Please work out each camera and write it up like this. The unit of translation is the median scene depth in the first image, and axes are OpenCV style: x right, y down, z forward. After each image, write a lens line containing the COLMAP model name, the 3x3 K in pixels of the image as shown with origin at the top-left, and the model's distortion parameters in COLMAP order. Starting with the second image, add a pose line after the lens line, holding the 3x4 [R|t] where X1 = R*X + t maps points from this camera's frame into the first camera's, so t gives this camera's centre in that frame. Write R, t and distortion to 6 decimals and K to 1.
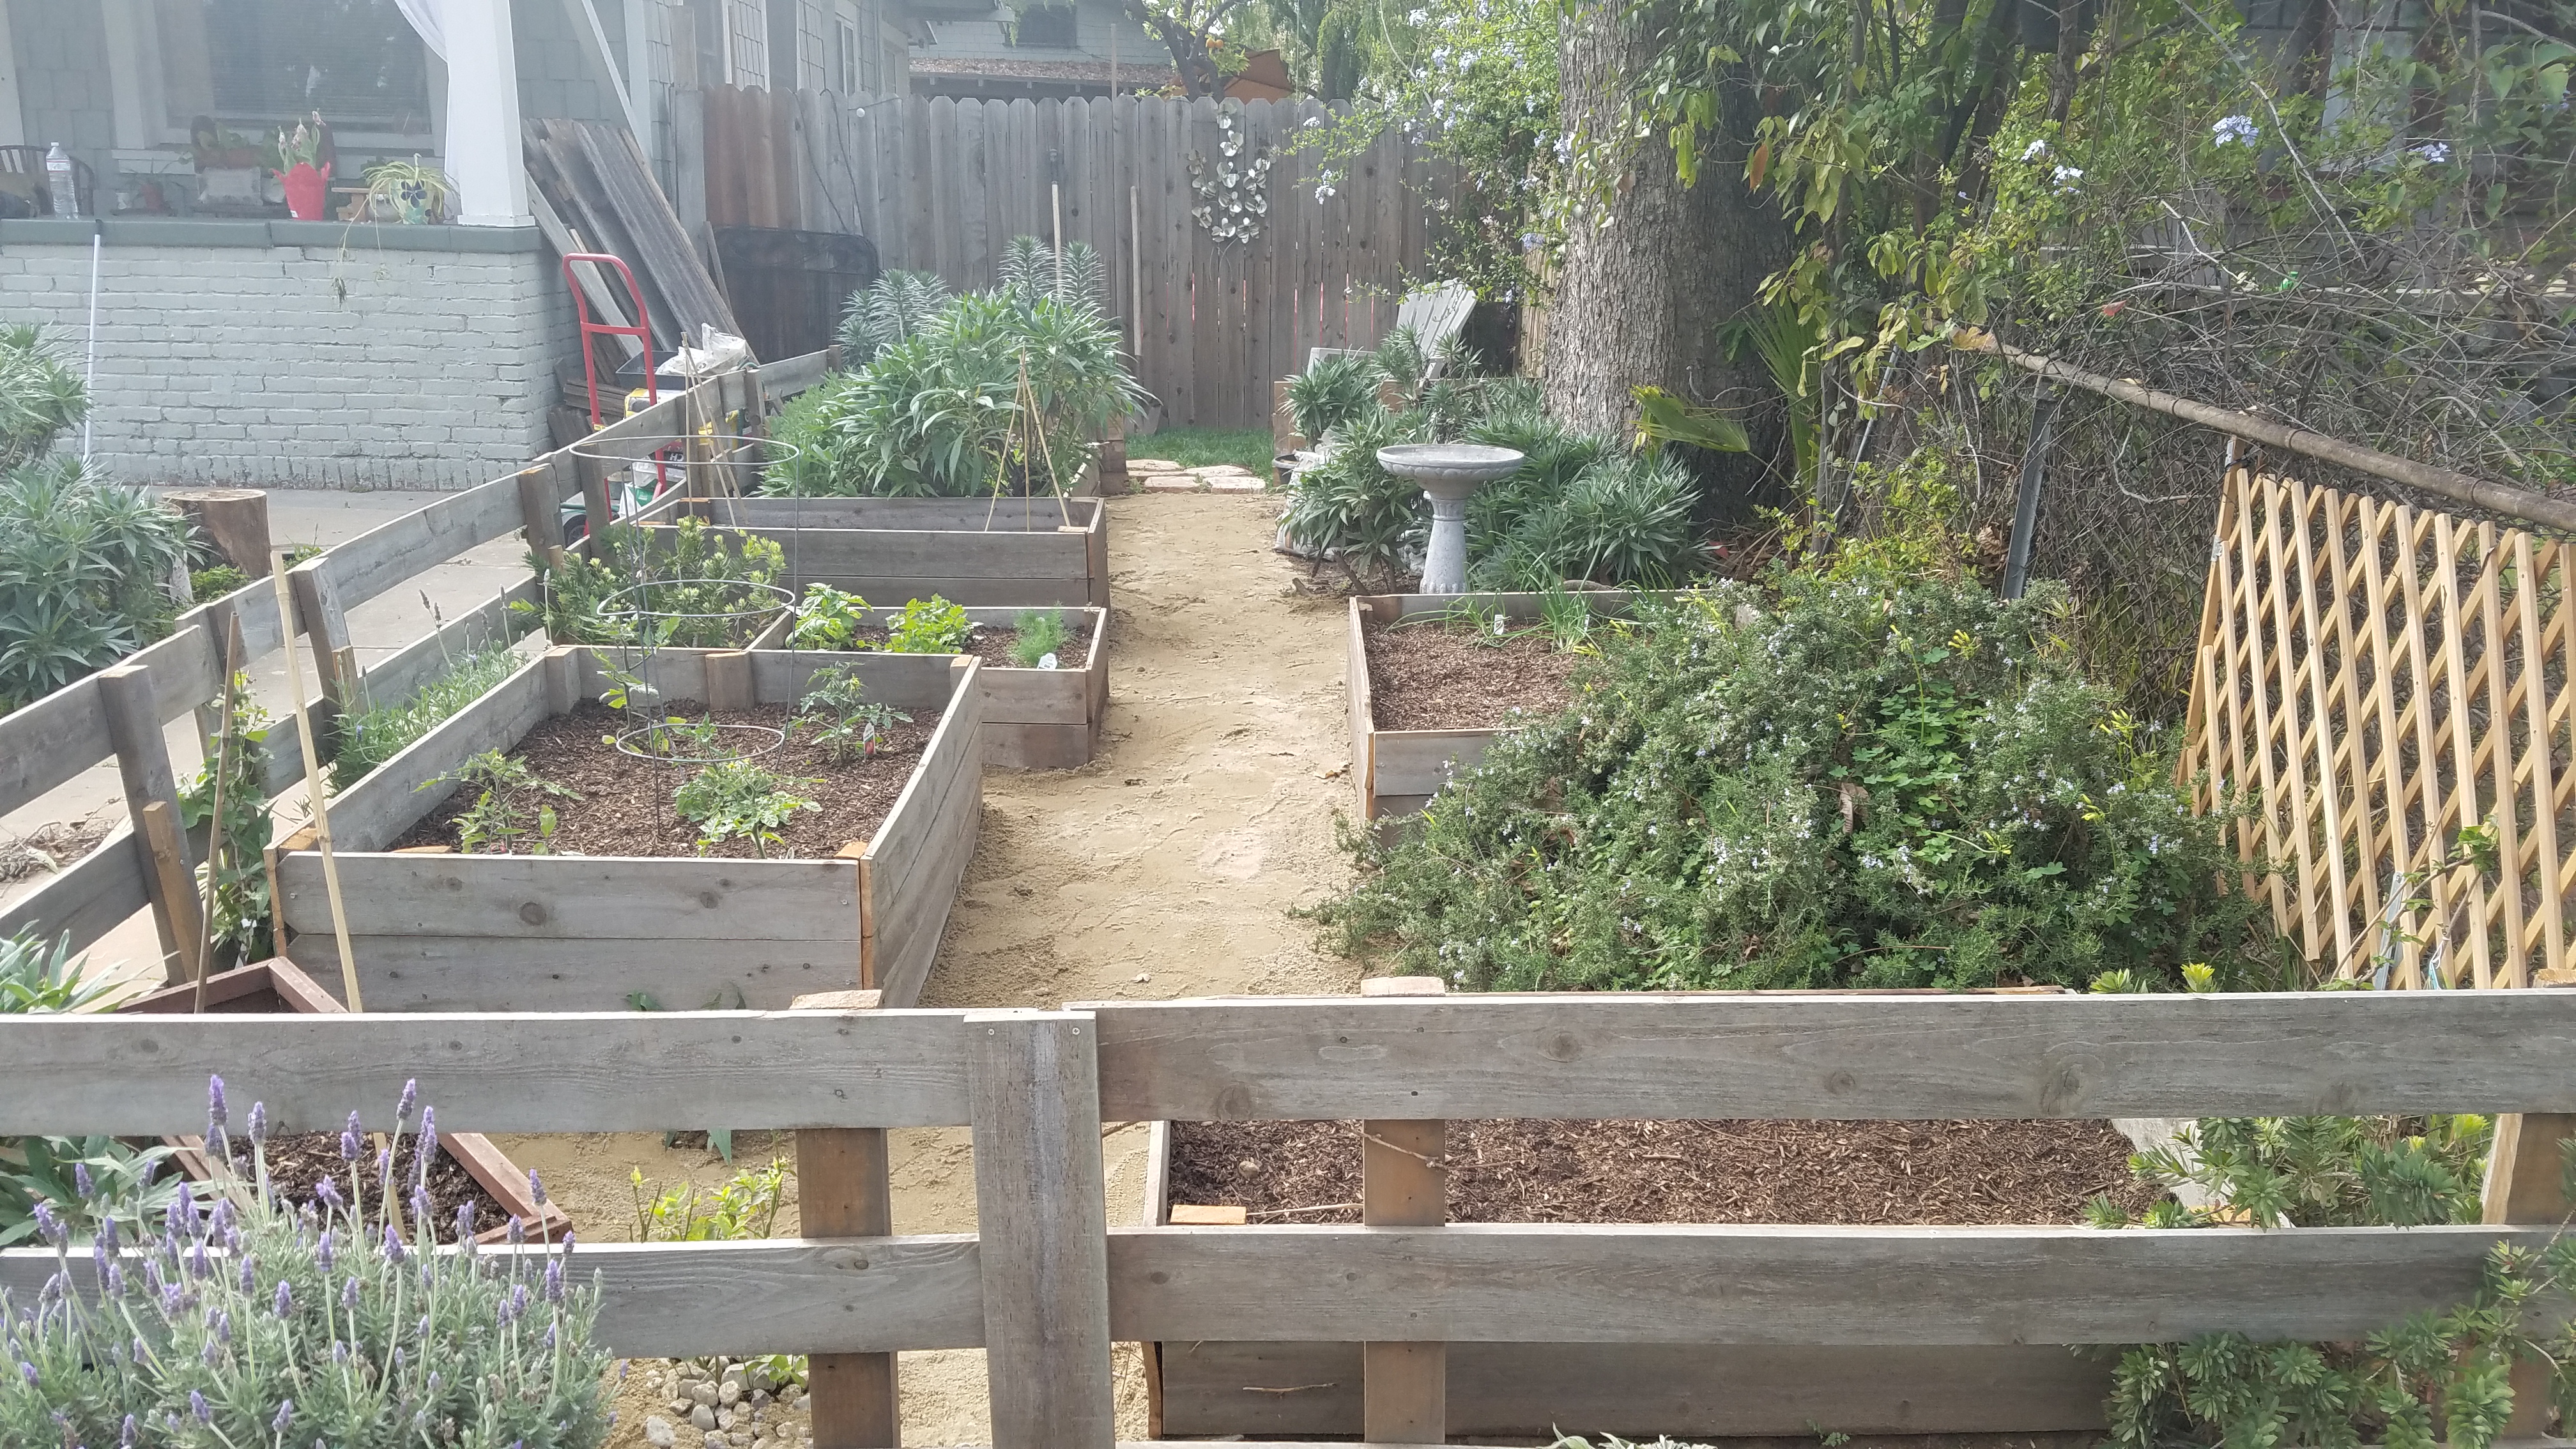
lens RADIAL K [[1920.9, 0, 1294.6], [0, 1920.9, 729.3], [0, 0, 1]] dist [0.233141, -0.421555]
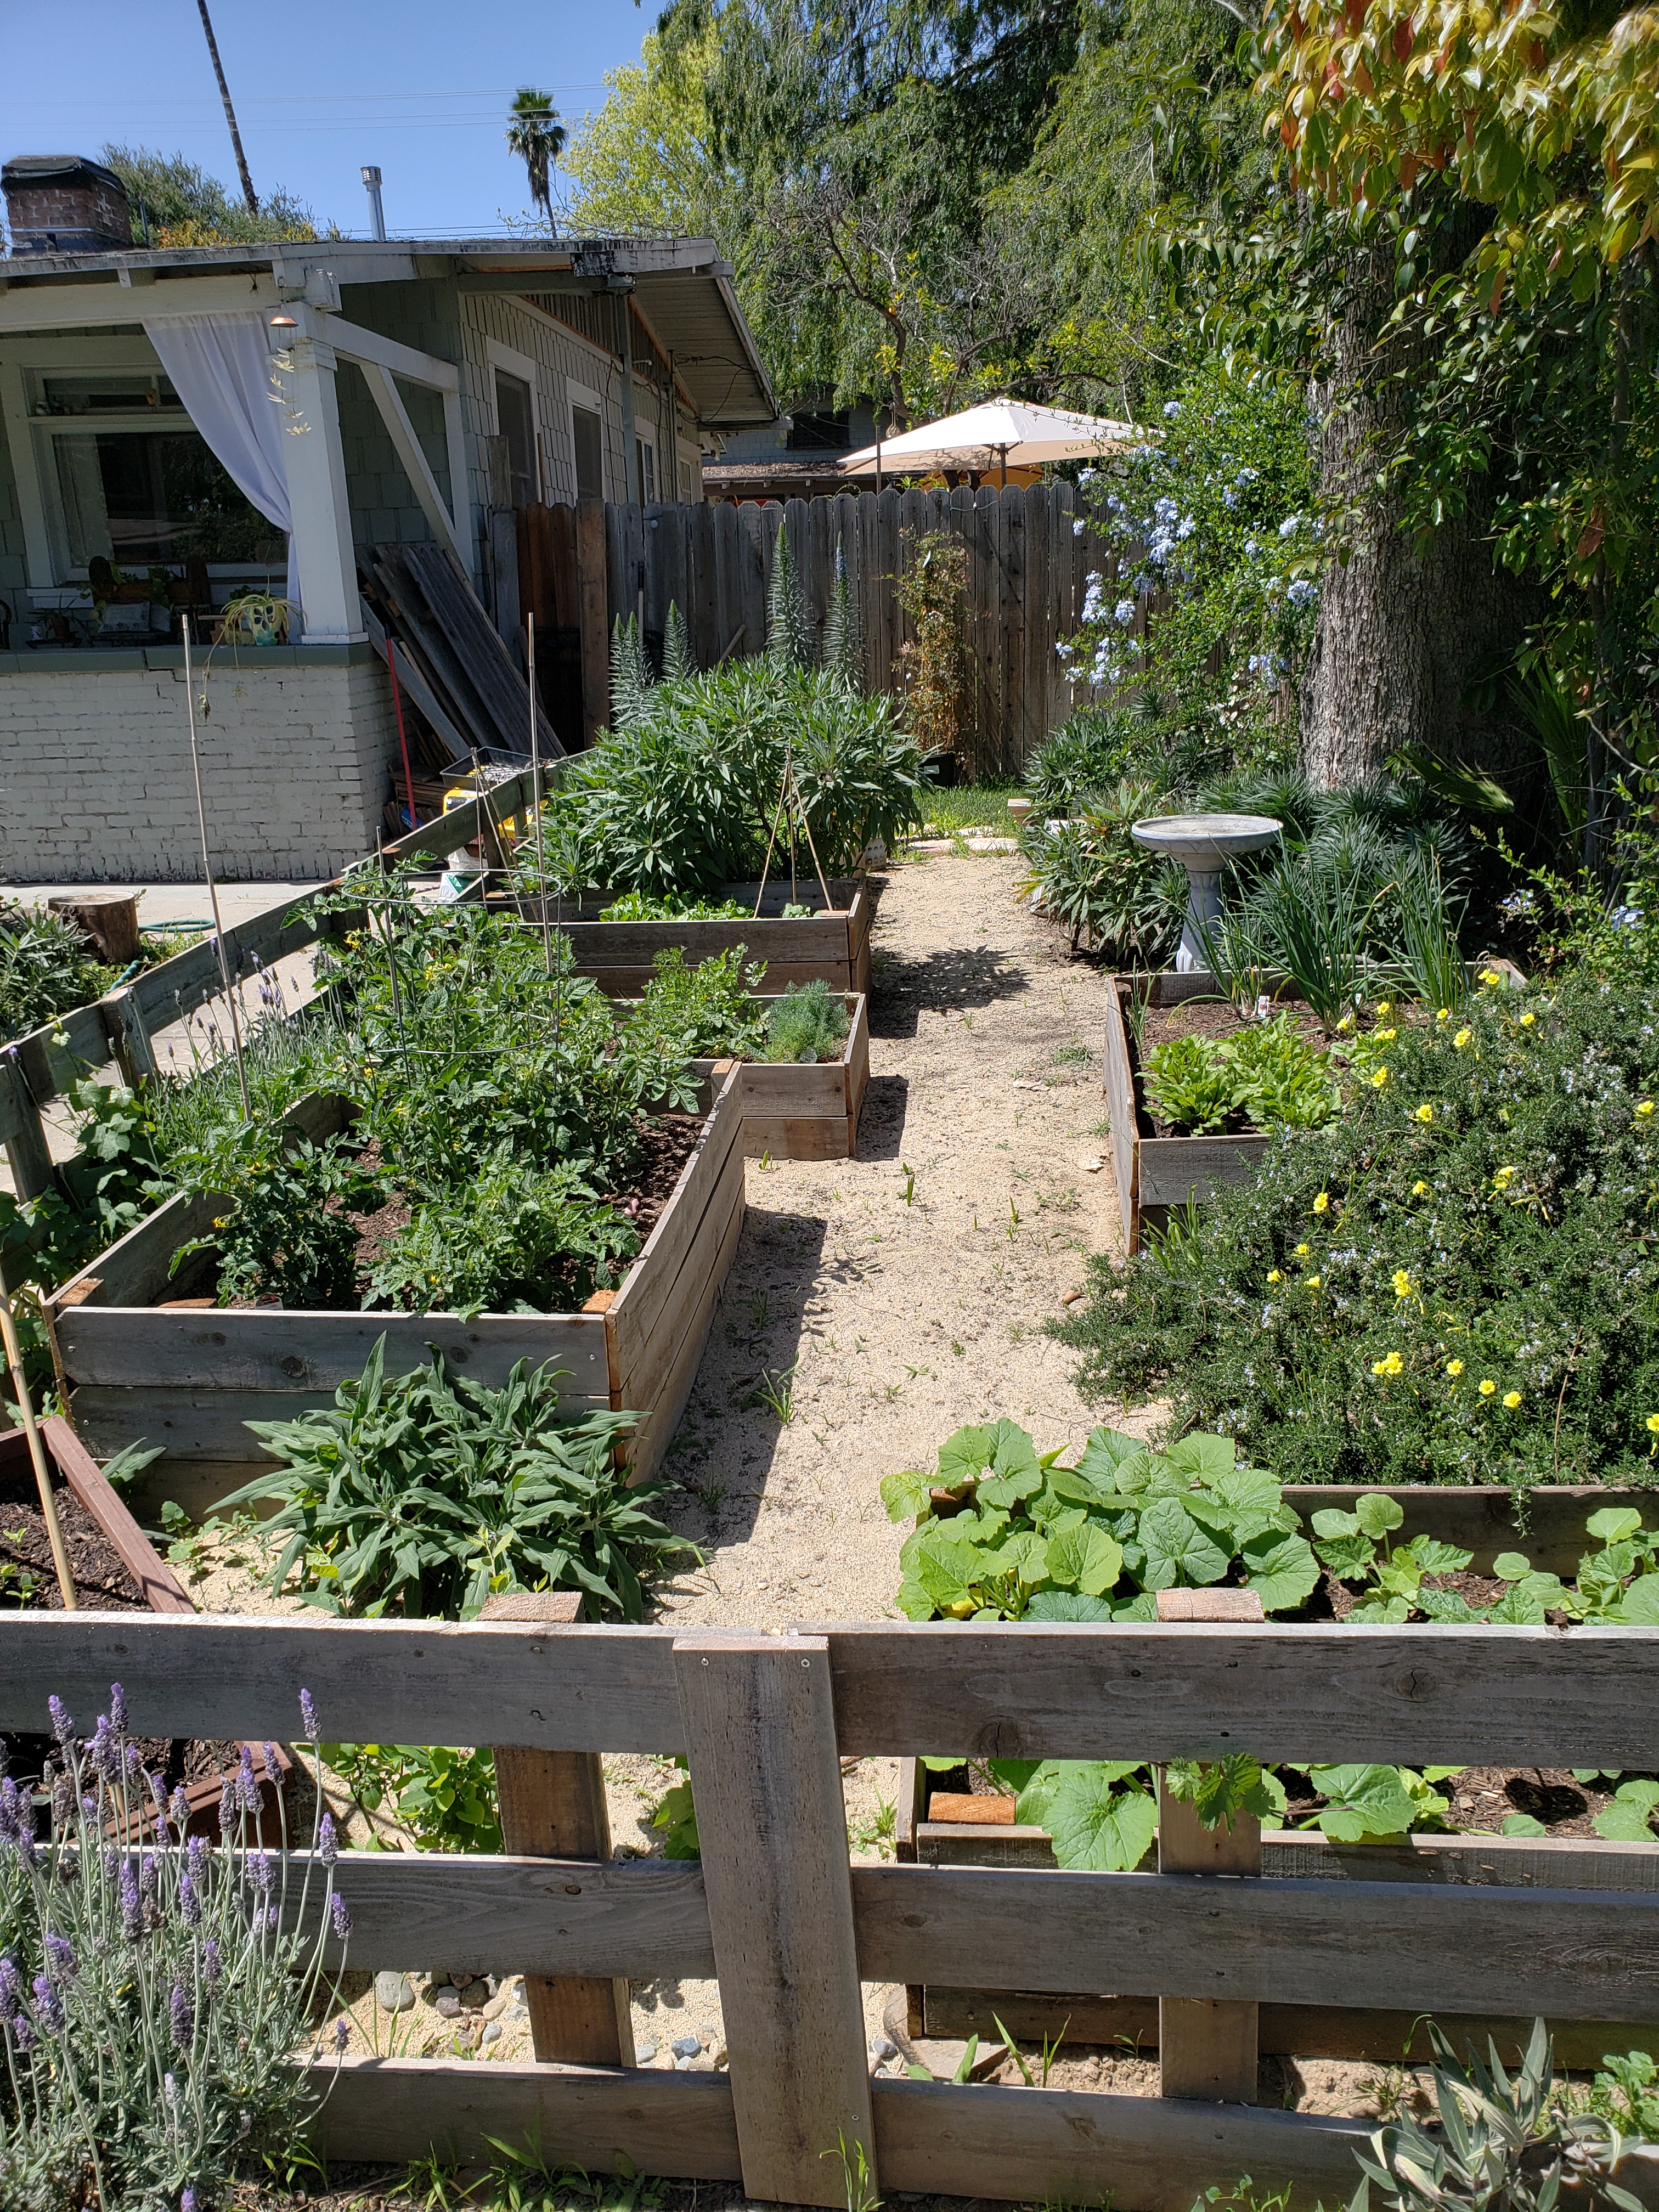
lens RADIAL K [[1678.0, 0, 847.5], [0, 1678.0, 1123.8], [0, 0, 1]] dist [0.008668, 0.003908]
pose [[0.992858, -0.012800, -0.118612, -0.003844], [0.018970, 0.998517, 0.051034, -0.052109], [0.117783, -0.052920, 0.991628, 0.148592]]
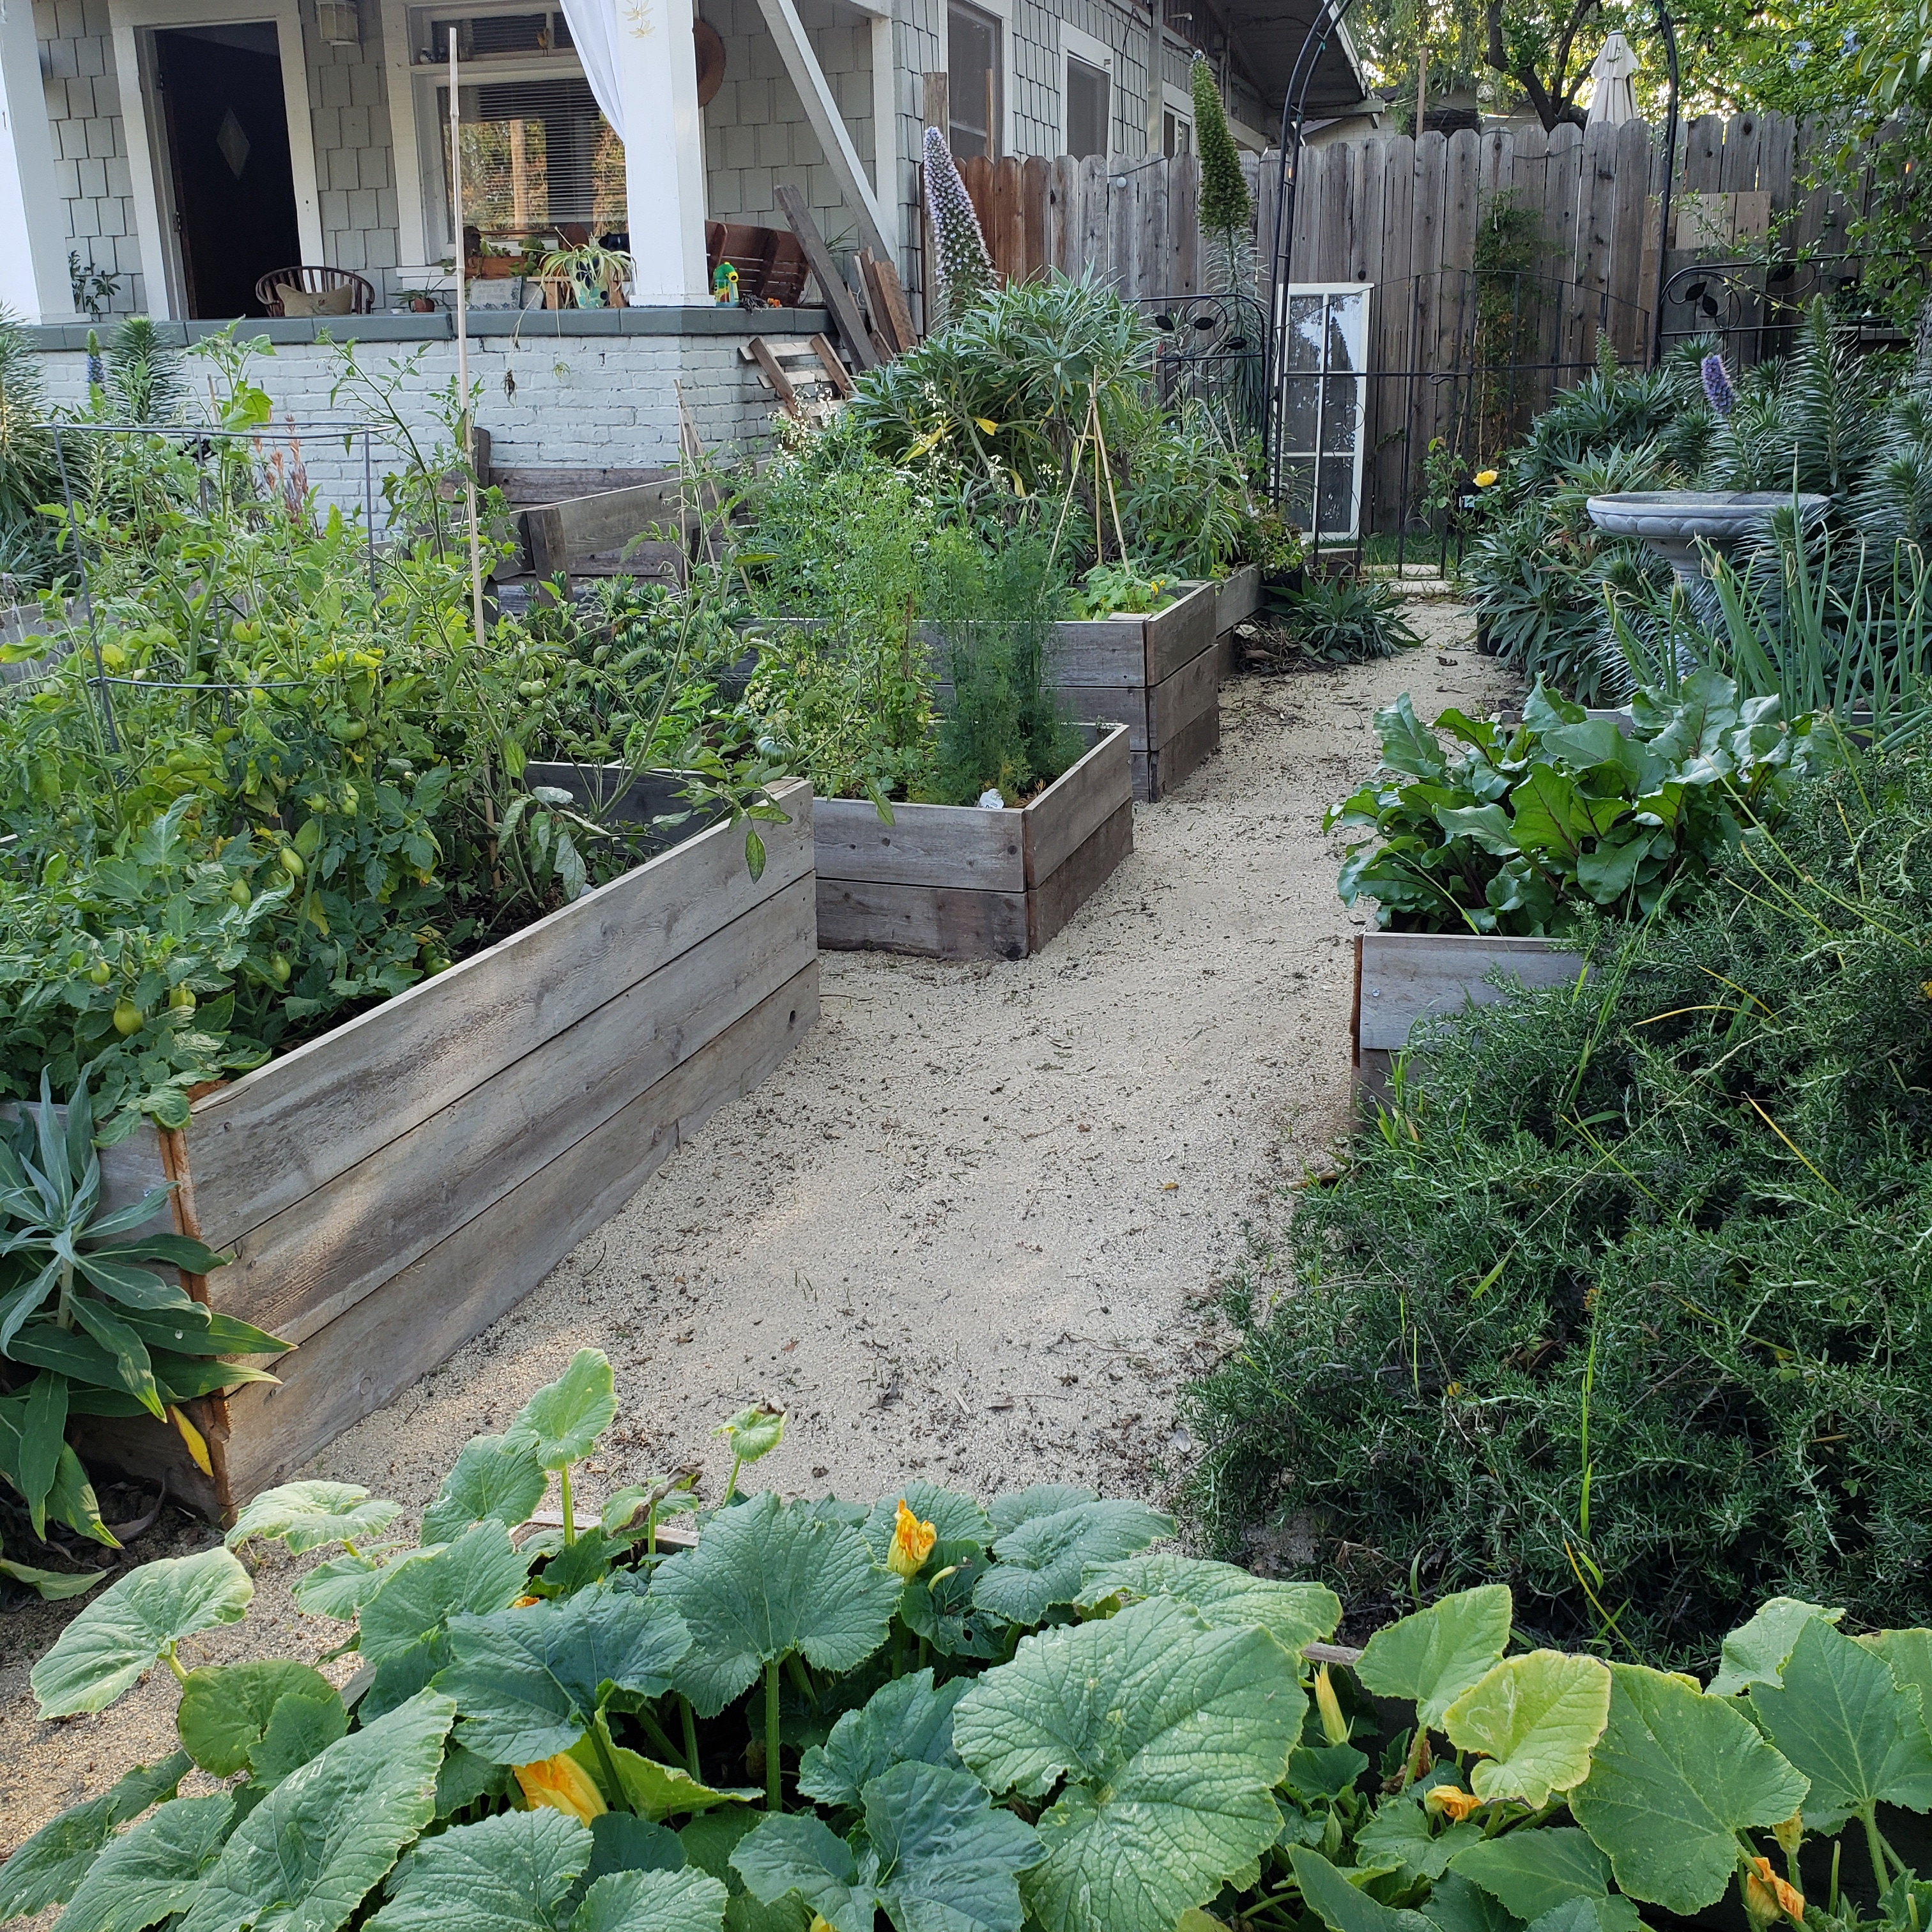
lens RADIAL K [[2010.4, 0, 980.2], [0, 2010.4, 919.6], [0, 0, 1]] dist [0.018042, -0.043217]
pose [[0.936901, 0.059765, -0.344448, 0.131698], [-0.055813, 0.998212, 0.021388, -0.009264], [0.345111, -0.000814, 0.938562, 0.423085]]
